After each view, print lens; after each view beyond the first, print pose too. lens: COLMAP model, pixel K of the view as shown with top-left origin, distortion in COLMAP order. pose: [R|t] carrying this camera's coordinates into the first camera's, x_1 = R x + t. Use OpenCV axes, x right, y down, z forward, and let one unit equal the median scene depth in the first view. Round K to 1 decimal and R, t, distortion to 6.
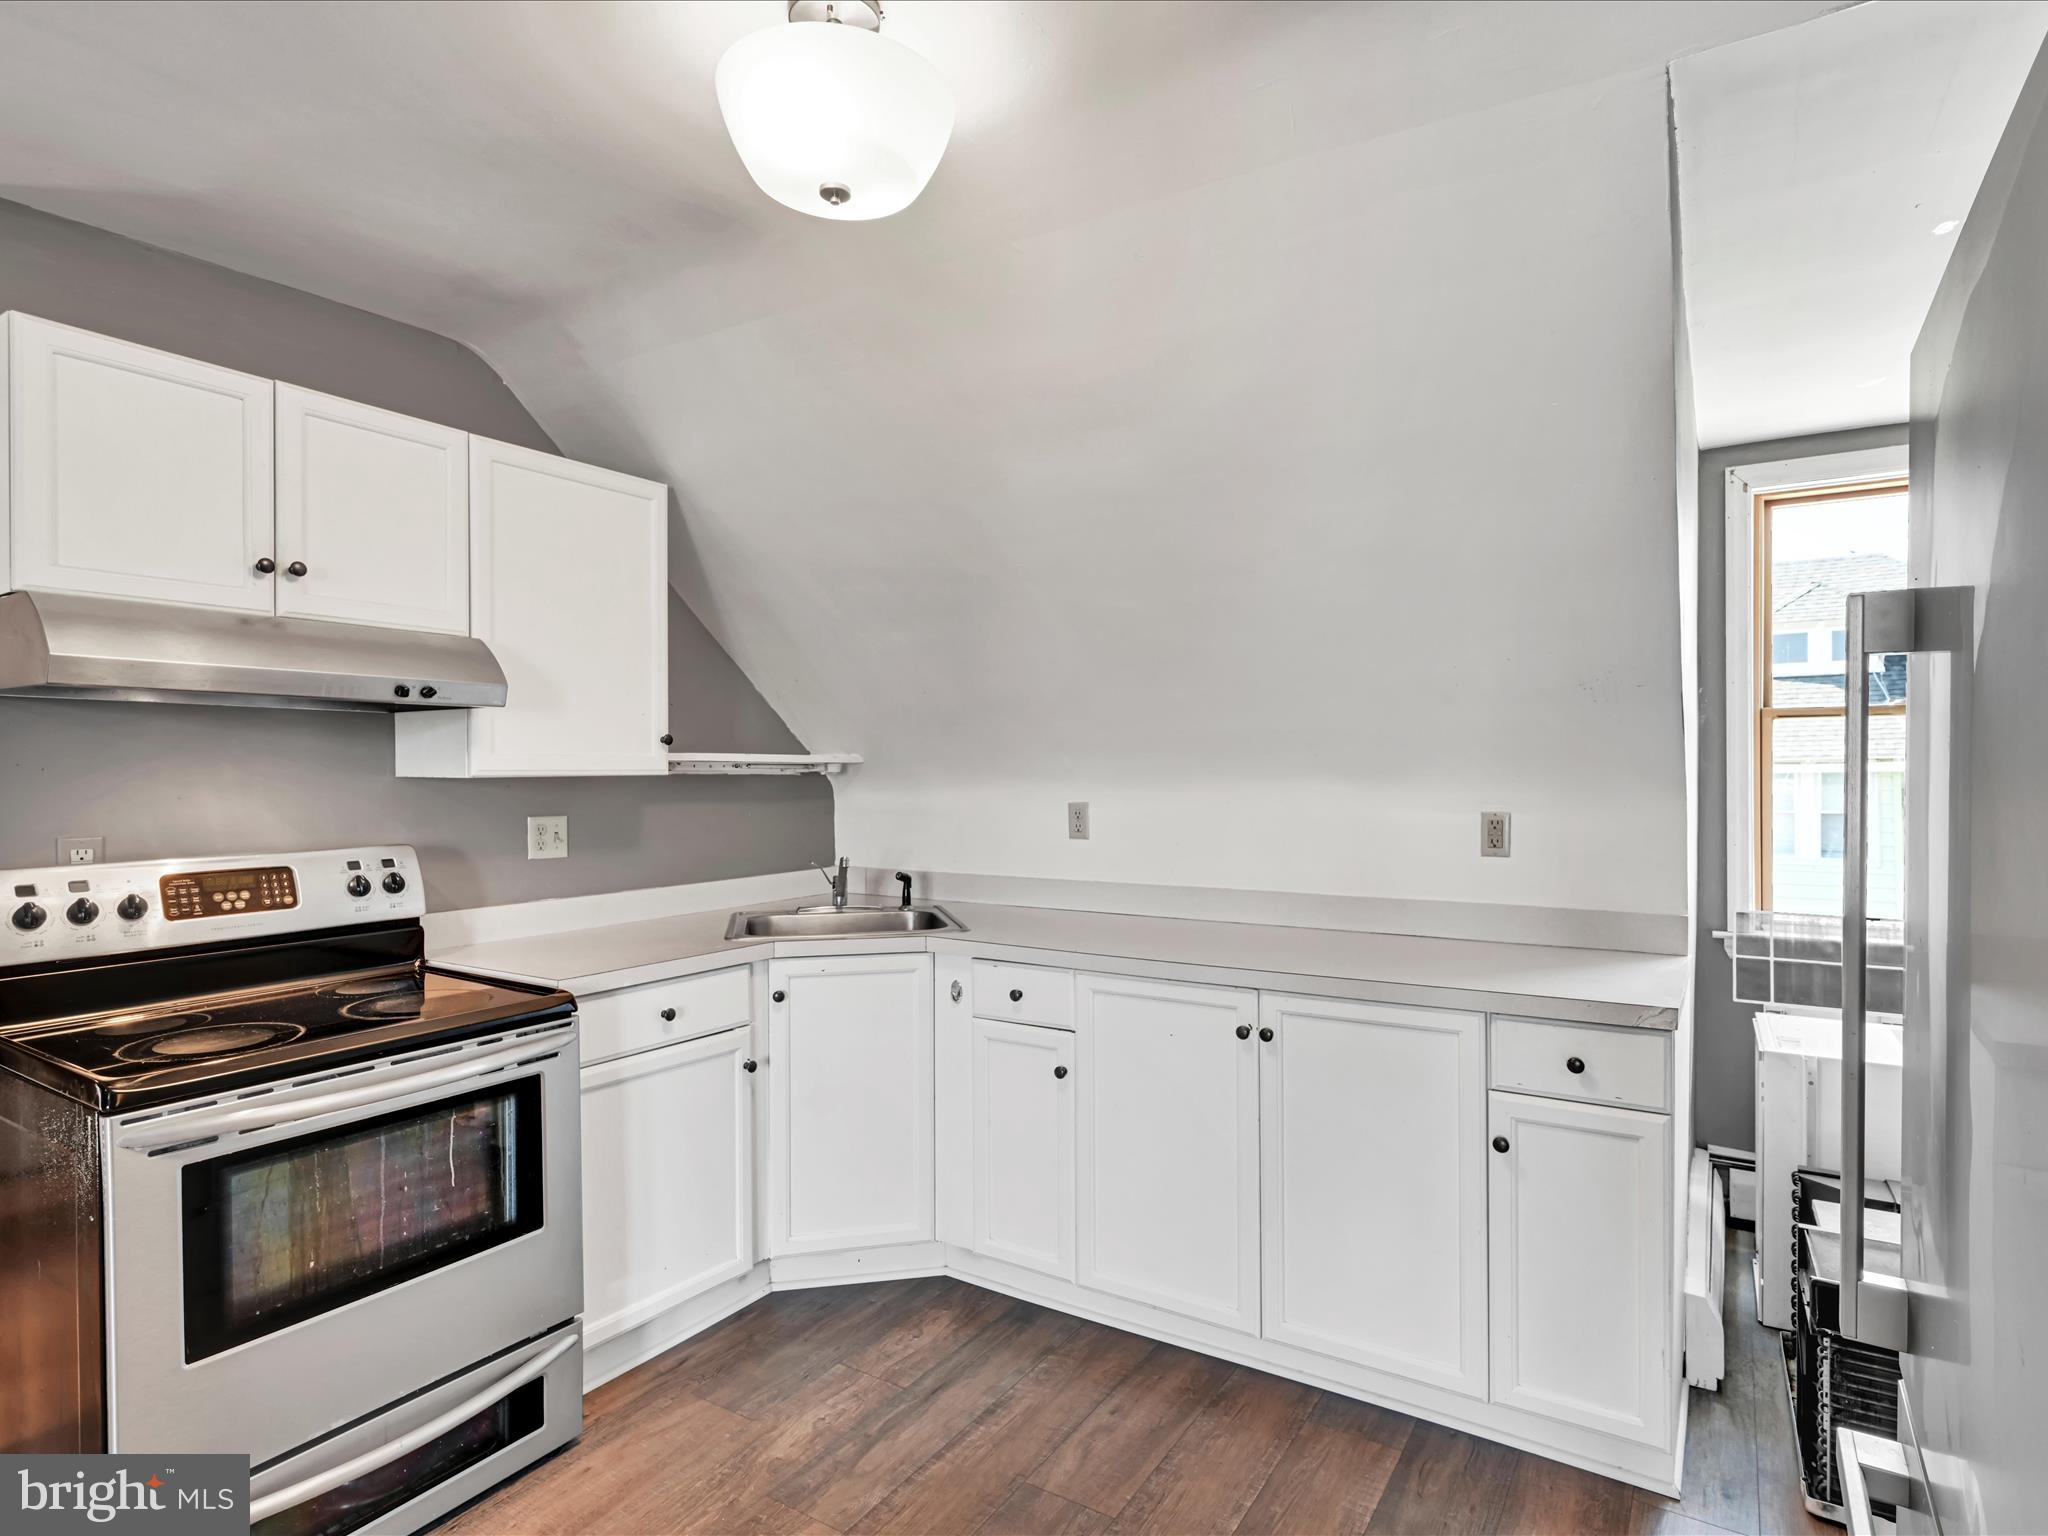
lens RADIAL K [[1097.6, 0, 1027.7], [0, 1097.6, 774.1], [0, 0, 1]] dist [-0.005148, 0.000765]
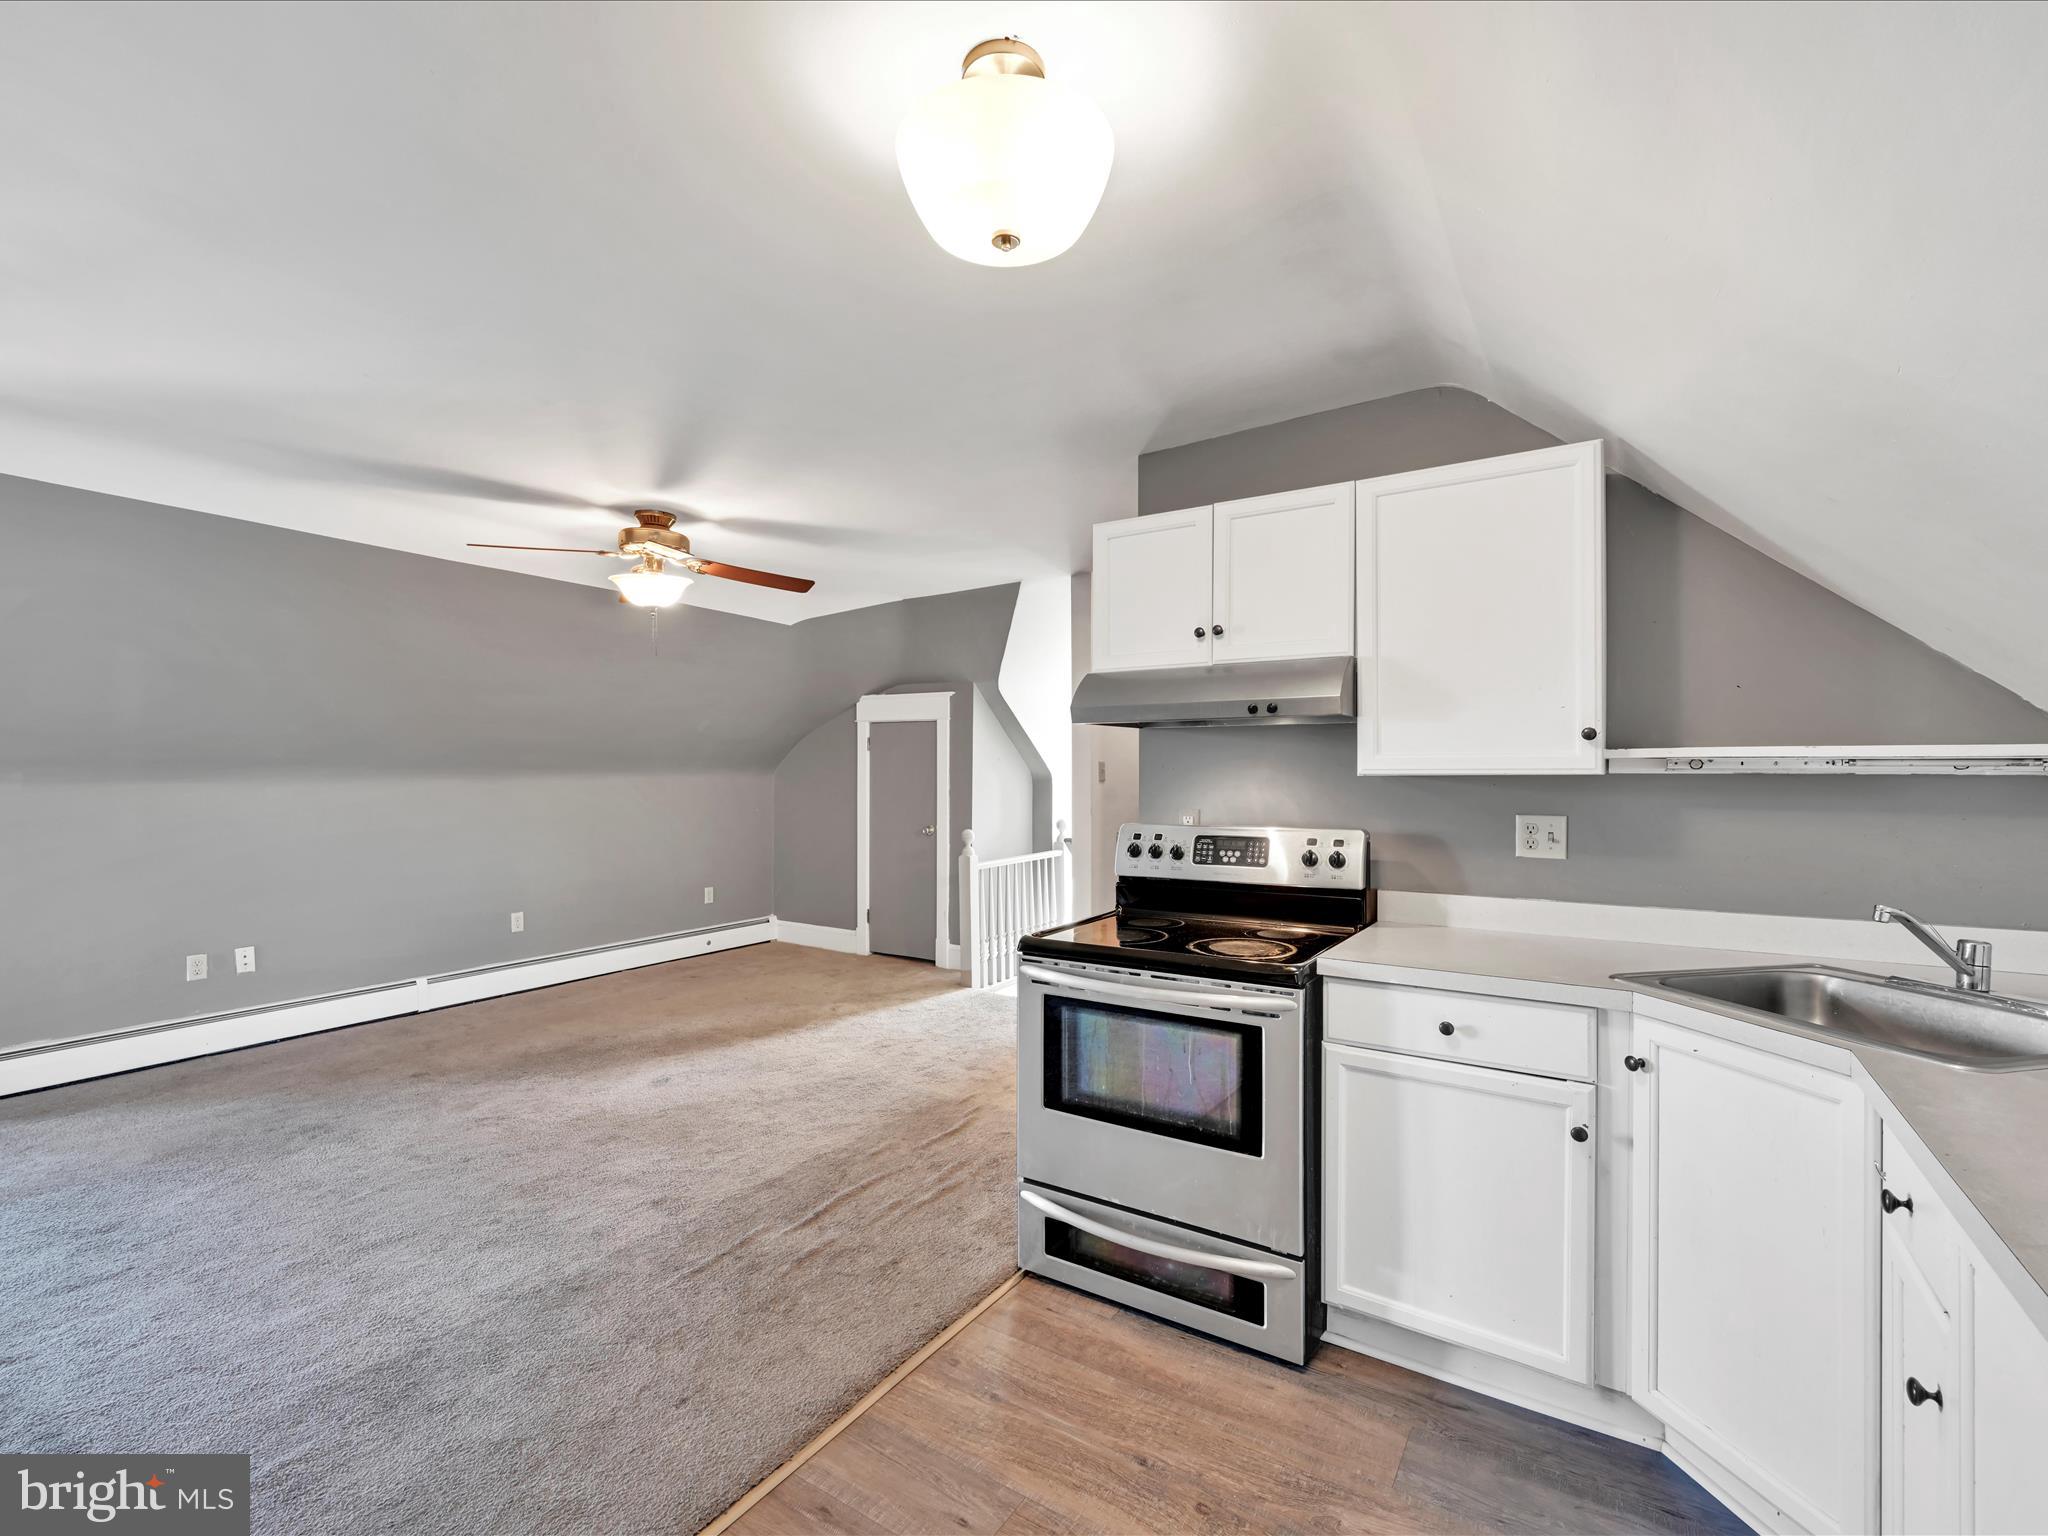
lens RADIAL K [[925.2, 0, 1036.4], [0, 925.2, 774.0], [0, 0, 1]] dist [0.002298, 0.000294]
pose [[-0.003486, 0.009013, -0.999953, 0.494516], [-0.000443, 0.999959, 0.009014, -0.007791], [0.999994, 0.000474, -0.003481, 0.681647]]
